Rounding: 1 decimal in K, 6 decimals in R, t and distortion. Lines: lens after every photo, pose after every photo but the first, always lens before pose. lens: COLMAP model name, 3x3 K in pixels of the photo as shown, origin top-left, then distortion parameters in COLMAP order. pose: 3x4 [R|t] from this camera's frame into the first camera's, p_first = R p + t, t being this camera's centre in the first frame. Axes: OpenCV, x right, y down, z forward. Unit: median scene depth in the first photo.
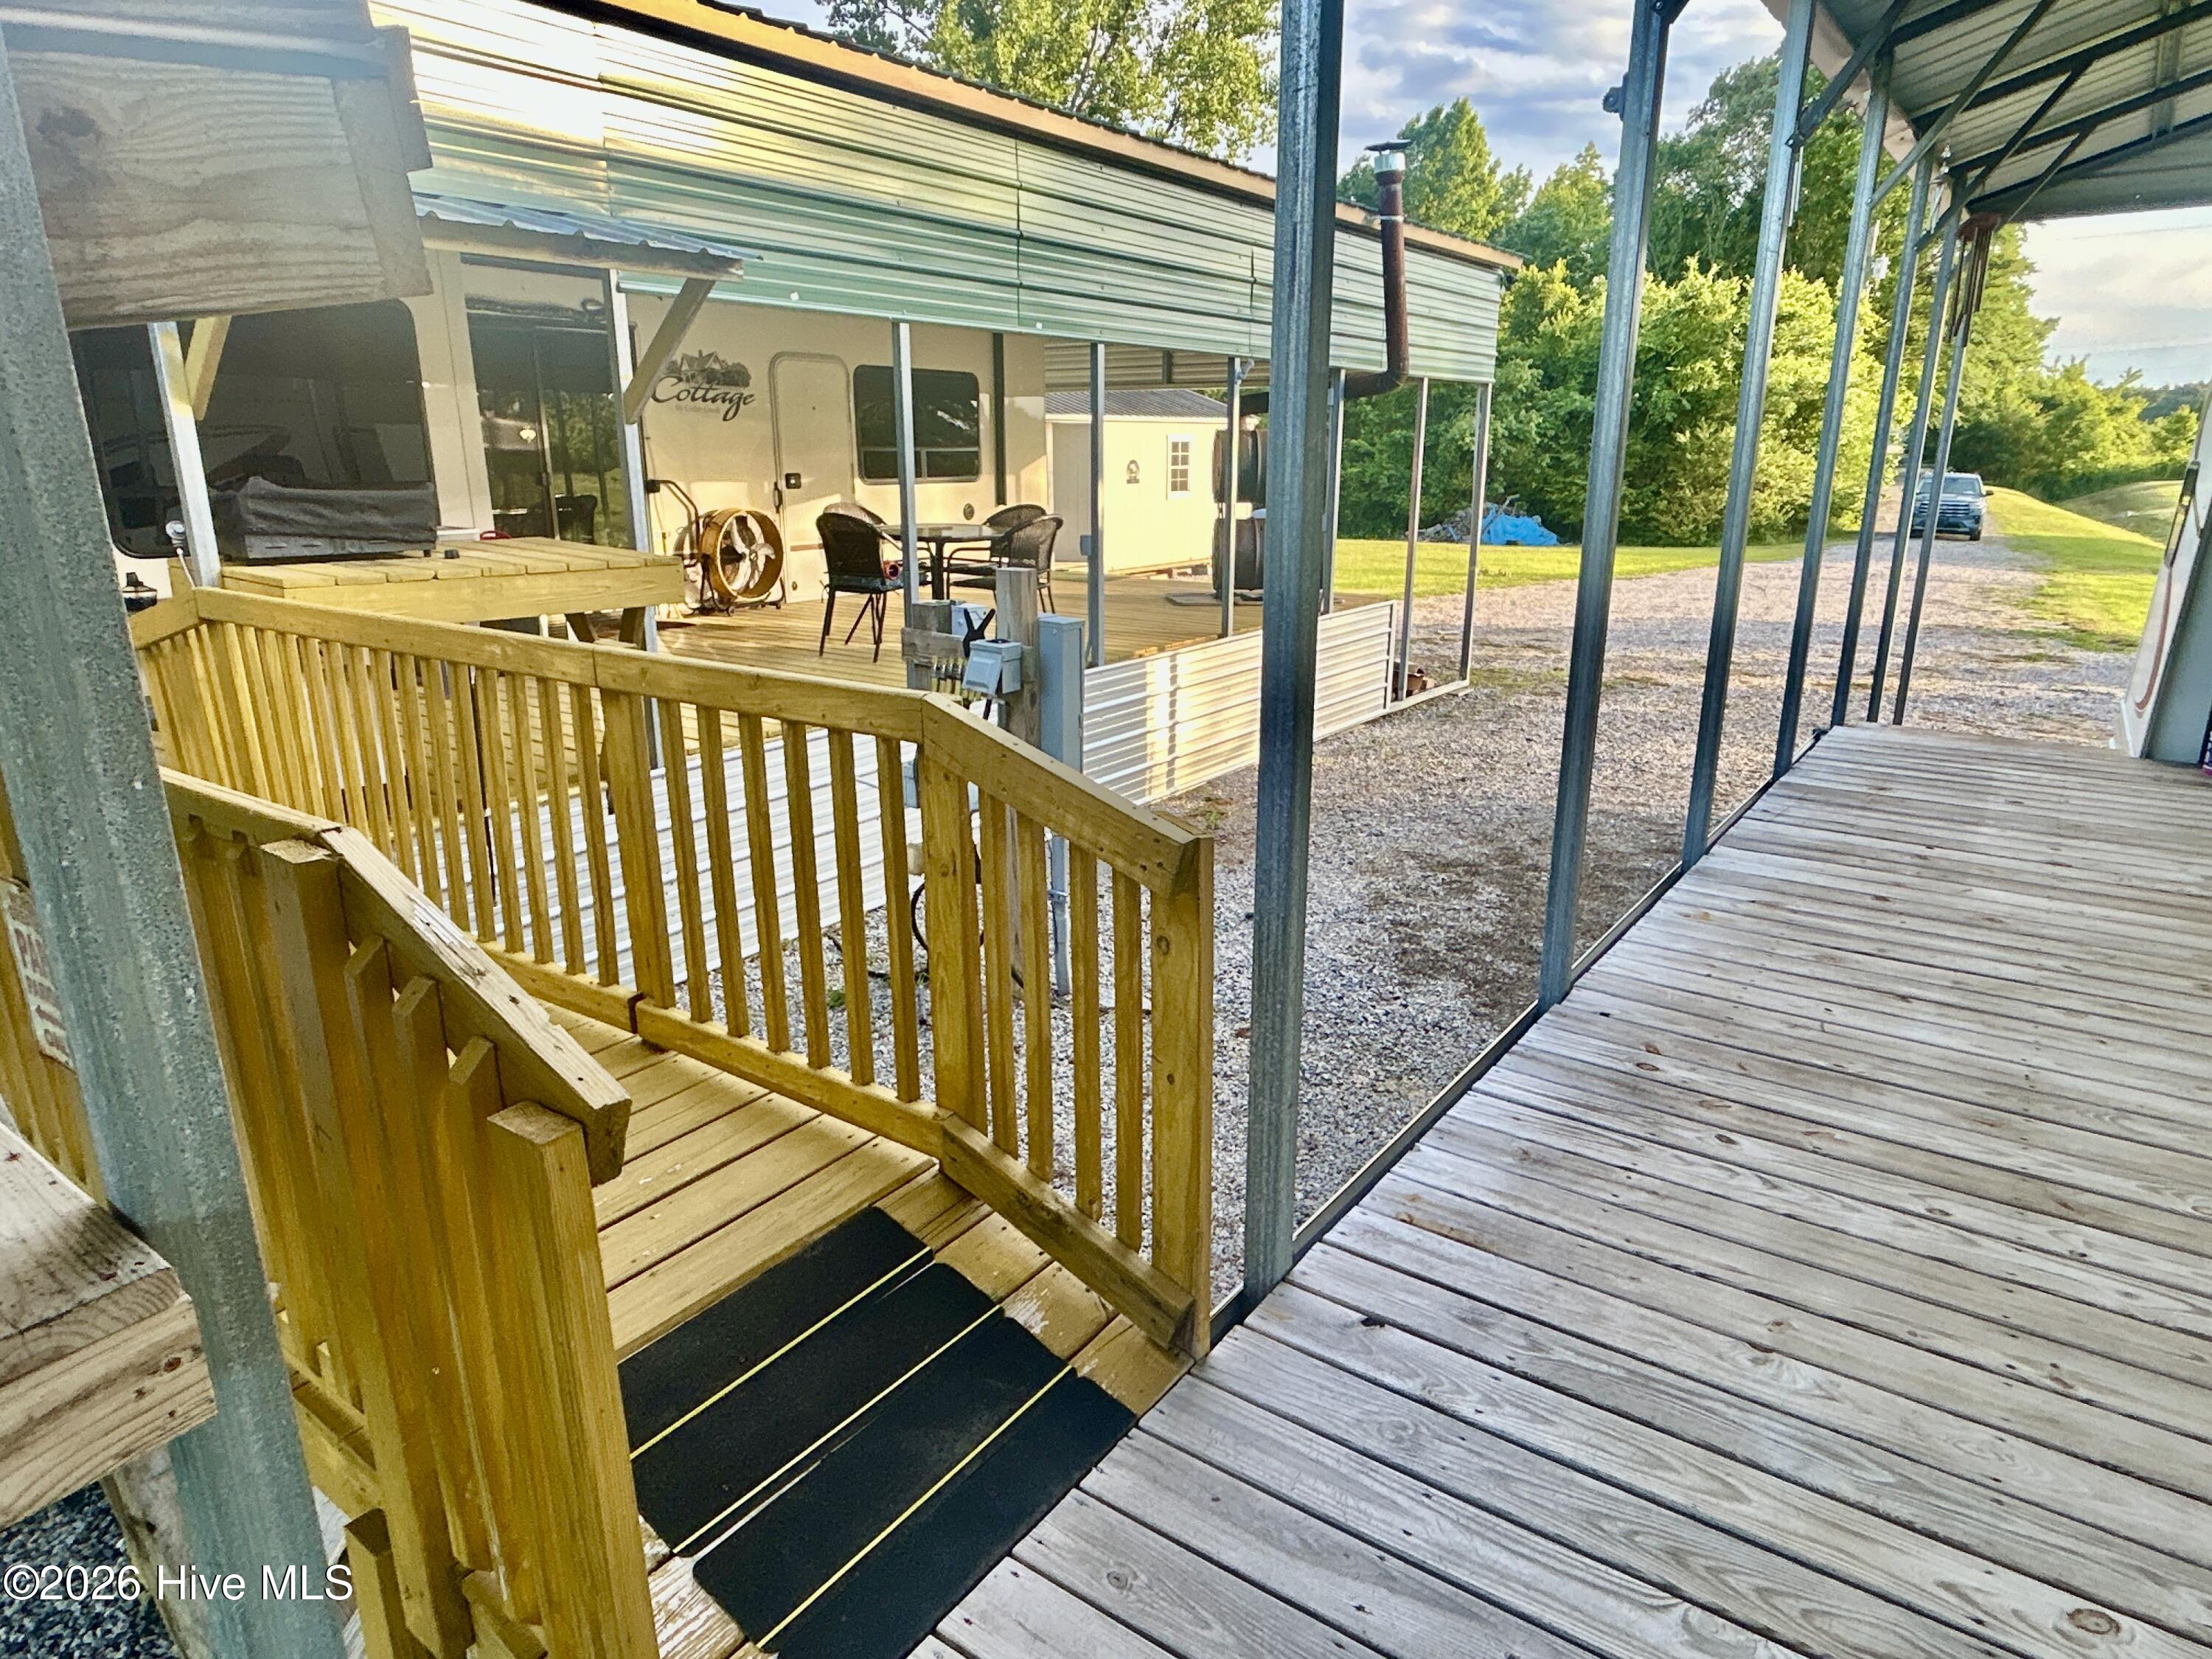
lens RADIAL K [[1325.6, 0, 1106.5], [0, 1325.6, 822.2], [0, 0, 1]] dist [0.000484, -0.007475]
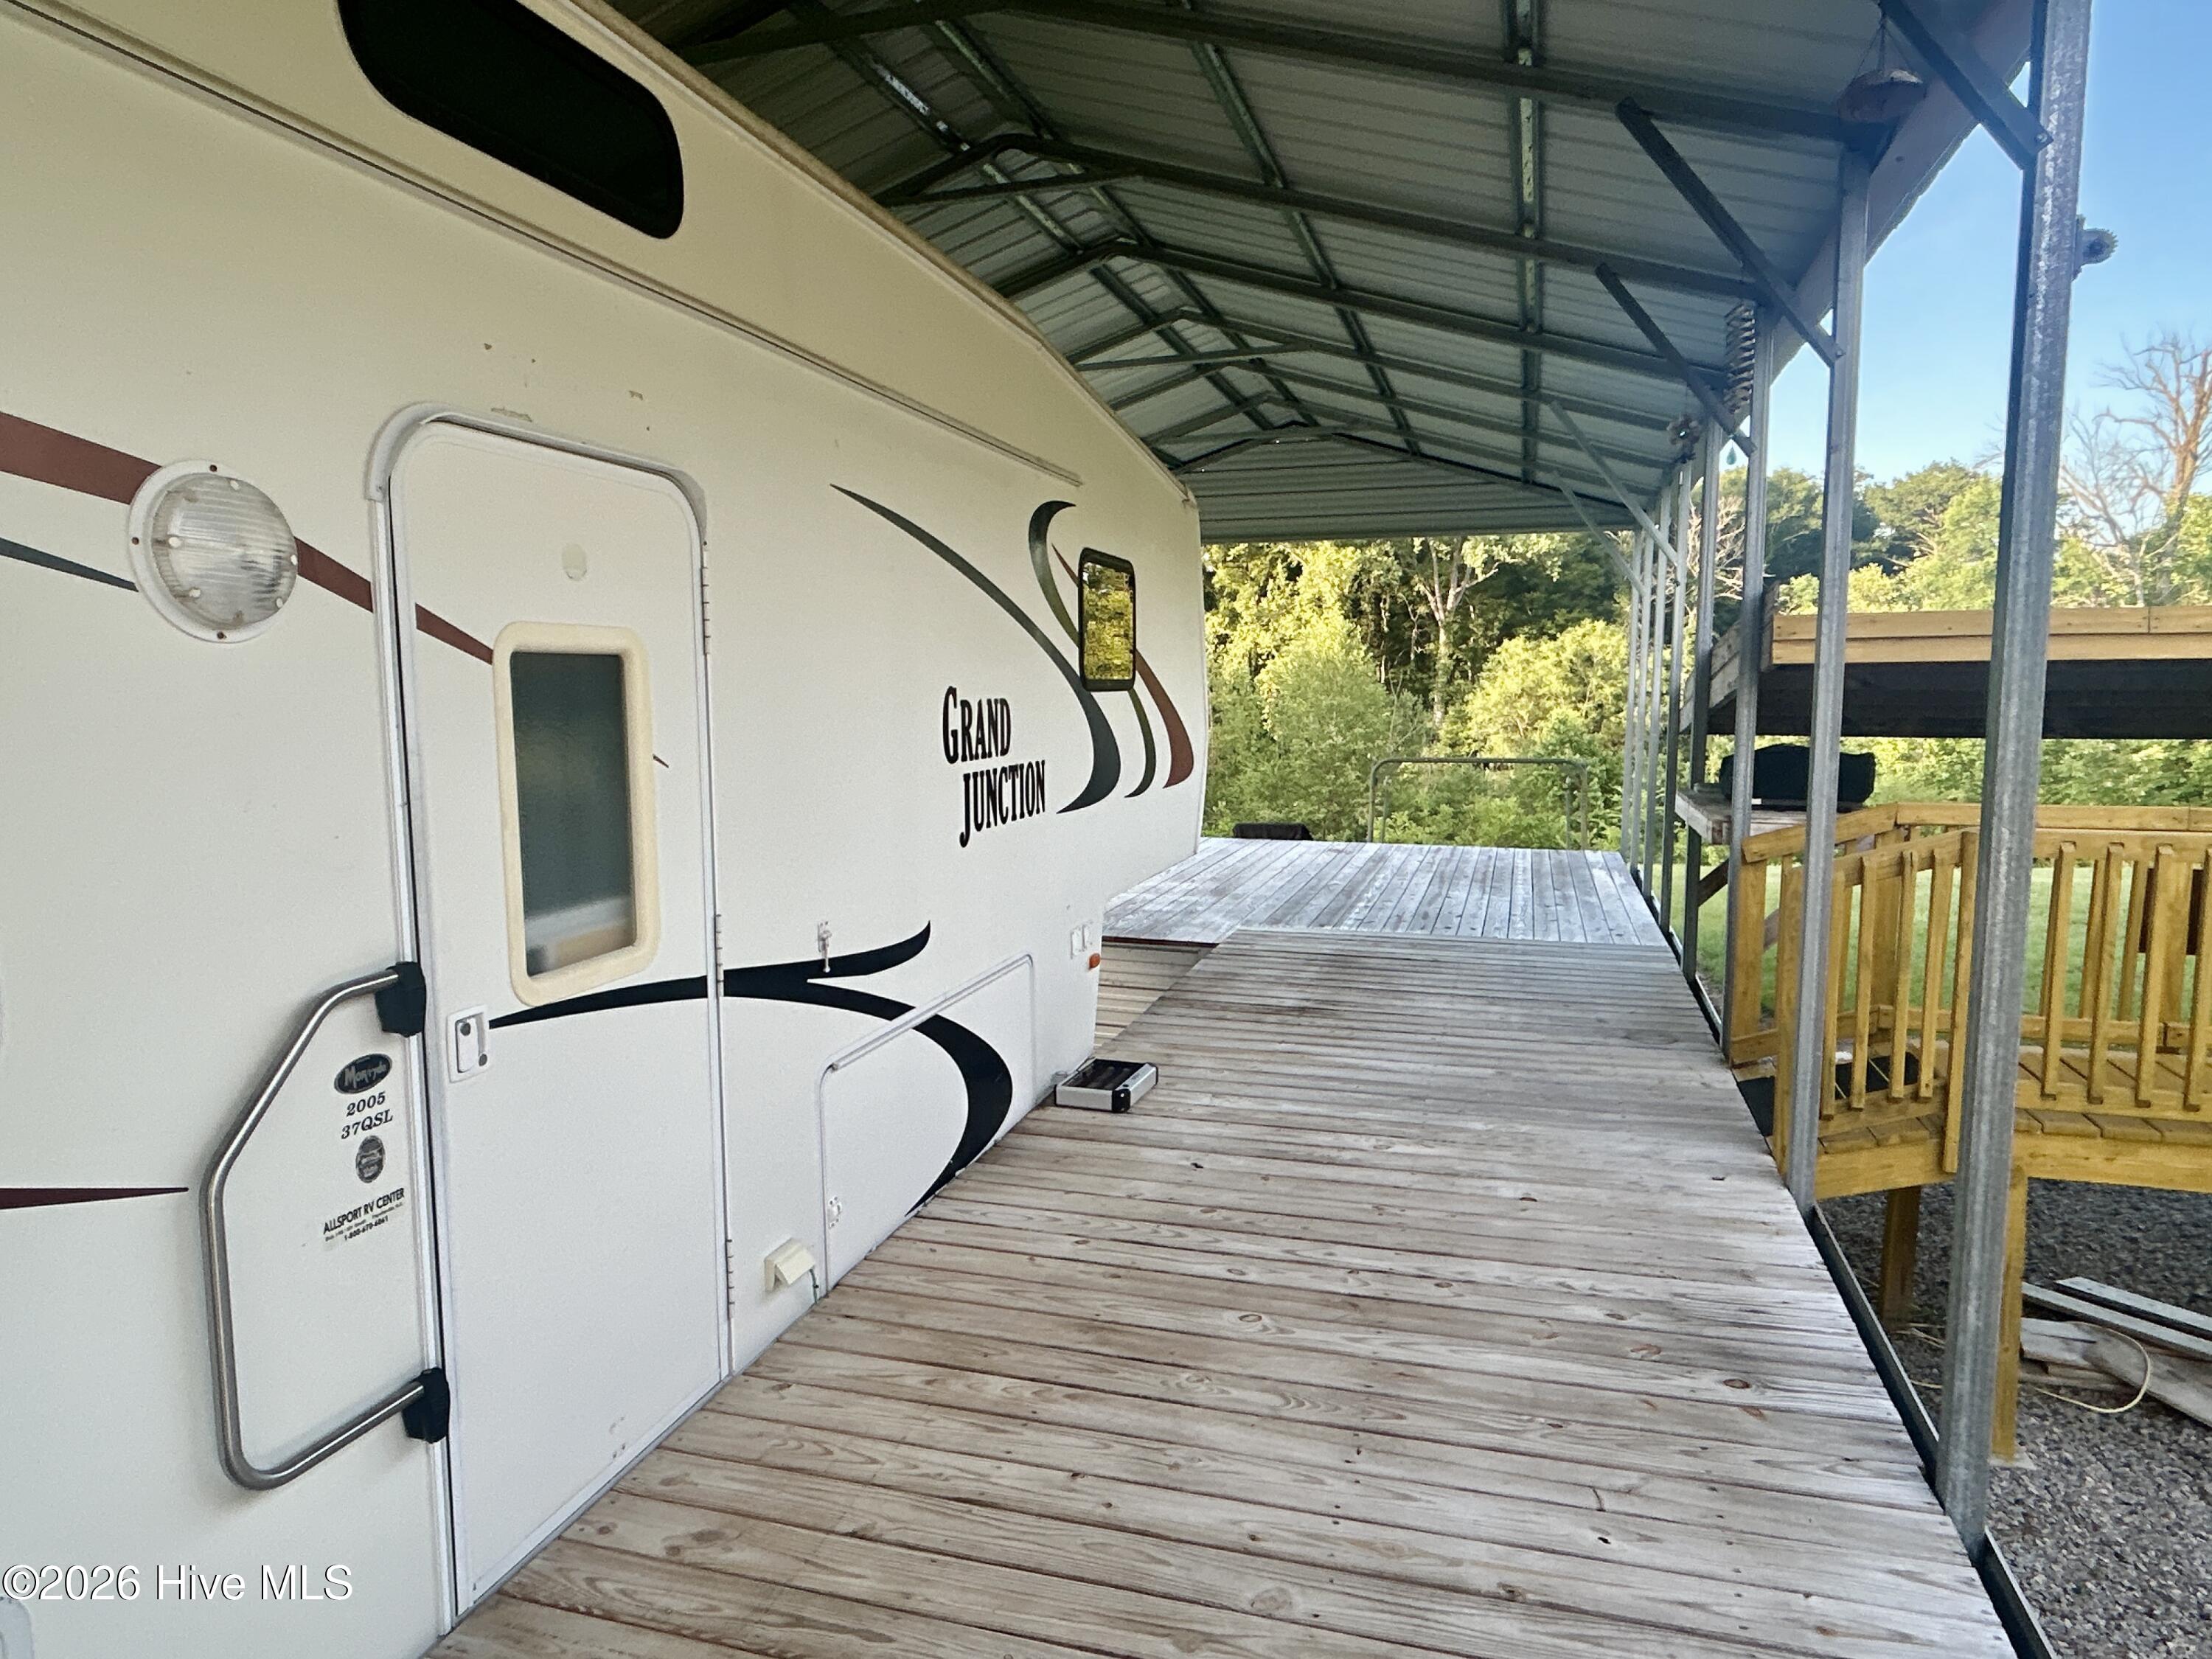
lens RADIAL K [[1325.6, 0, 1113.0], [0, 1325.6, 824.7], [0, 0, 1]] dist [0.000484, -0.007475]
pose [[-0.947484, 0.038957, -0.317421, 0.099303], [-0.083471, 0.928022, 0.363054, -0.041866], [0.308717, 0.370483, -0.876034, 0.139667]]
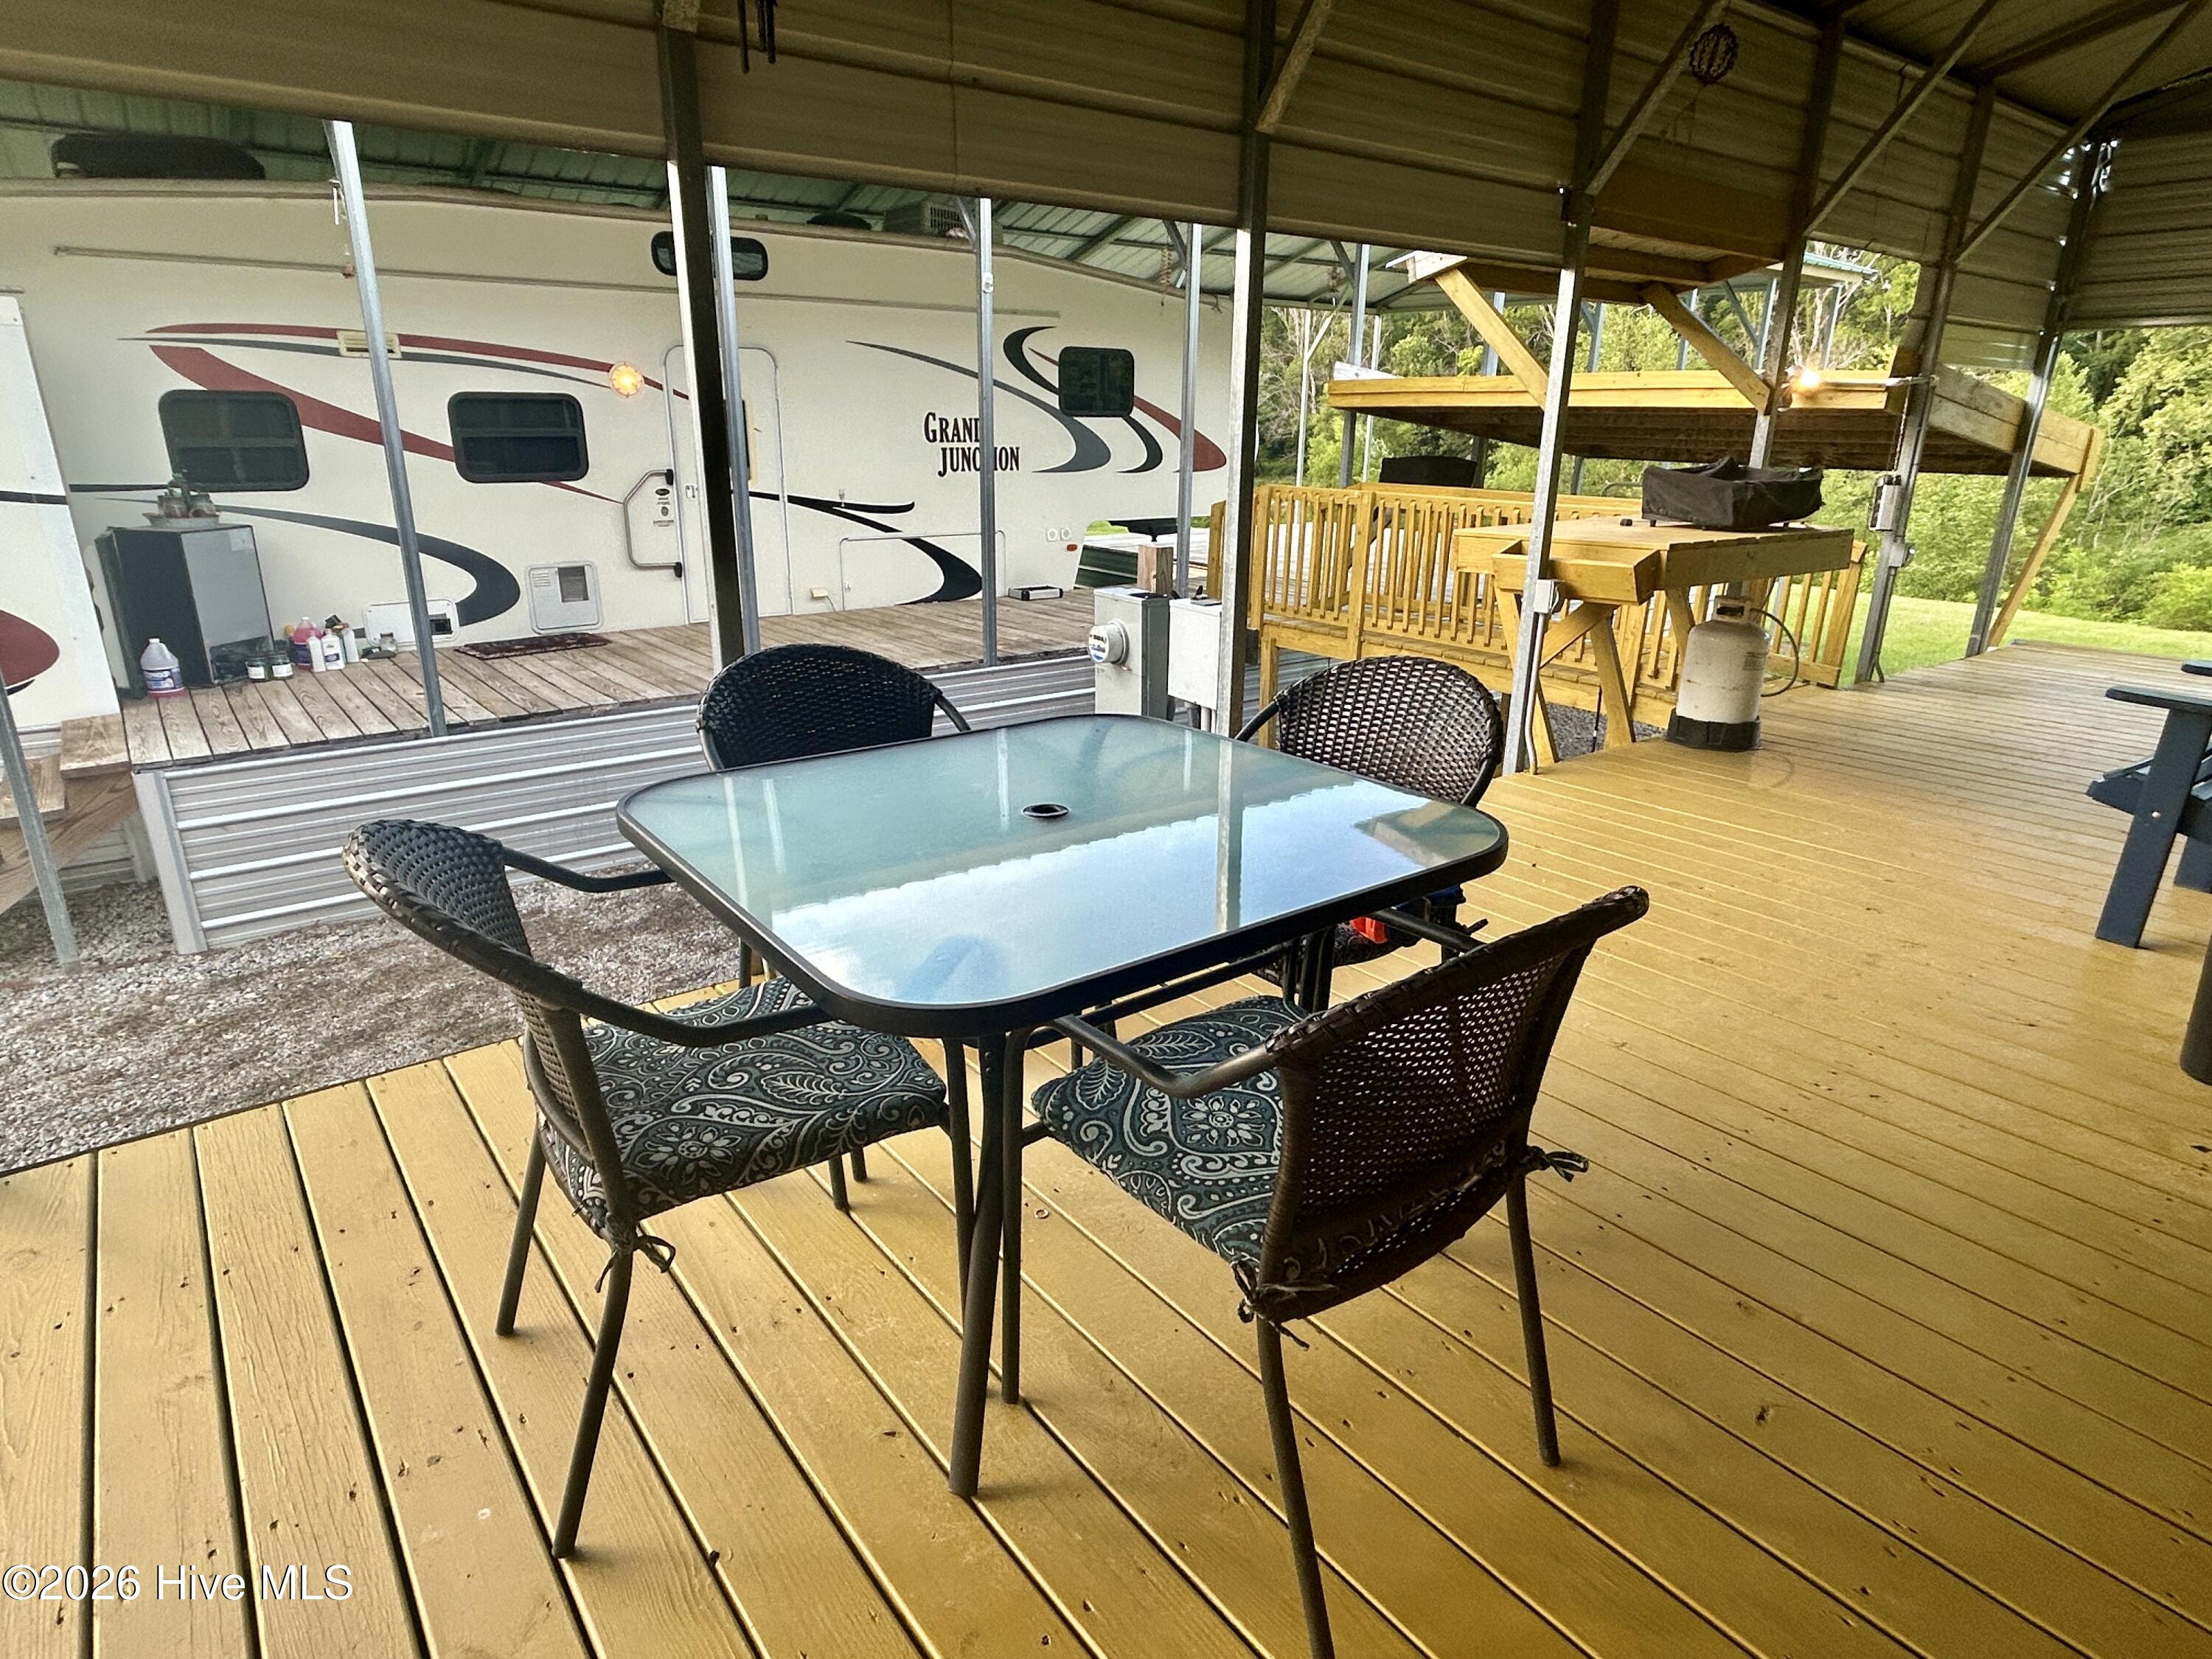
lens RADIAL K [[1231.0, 0, 1098.7], [0, 1231.0, 831.1], [0, 0, 1]] dist [-0.003985, 0.003743]
pose [[-0.955009, -0.101438, 0.278691, -0.049870], [0.074486, 0.827534, 0.556452, -0.084891], [-0.287072, 0.552175, -0.782747, 0.293554]]
